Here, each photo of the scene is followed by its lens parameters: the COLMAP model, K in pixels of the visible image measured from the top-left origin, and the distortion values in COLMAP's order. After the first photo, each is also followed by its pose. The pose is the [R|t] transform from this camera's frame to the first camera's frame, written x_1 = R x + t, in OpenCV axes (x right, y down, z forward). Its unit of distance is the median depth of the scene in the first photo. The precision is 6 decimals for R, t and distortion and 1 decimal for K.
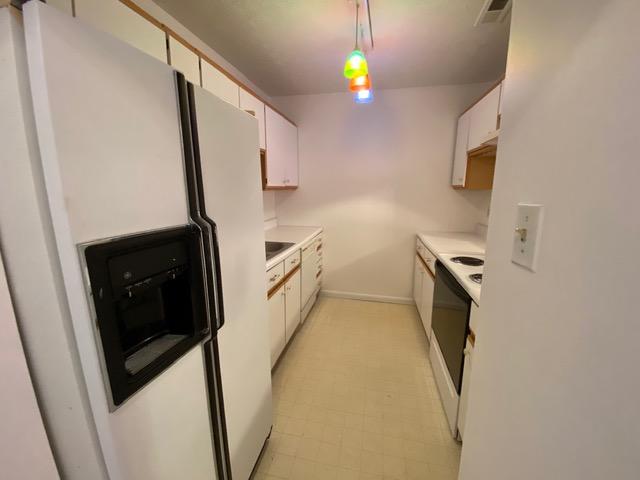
lens RADIAL K [[259.8, 0, 320.4], [0, 259.8, 236.9], [0, 0, 1]] dist [0.001823, -0.013445]
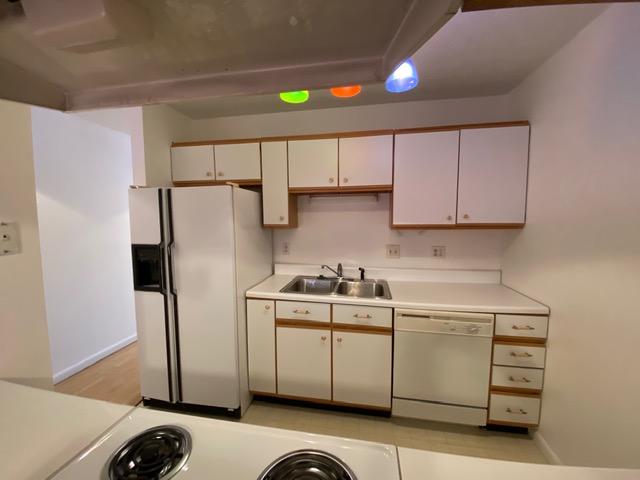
lens RADIAL K [[259.8, 0, 320.4], [0, 259.8, 236.9], [0, 0, 1]] dist [0.001823, -0.013445]
pose [[0.051867, 0.081353, -0.995335, 0.573833], [-0.178671, 0.981351, 0.070899, -0.160524], [0.982541, 0.174161, 0.065435, 0.680020]]
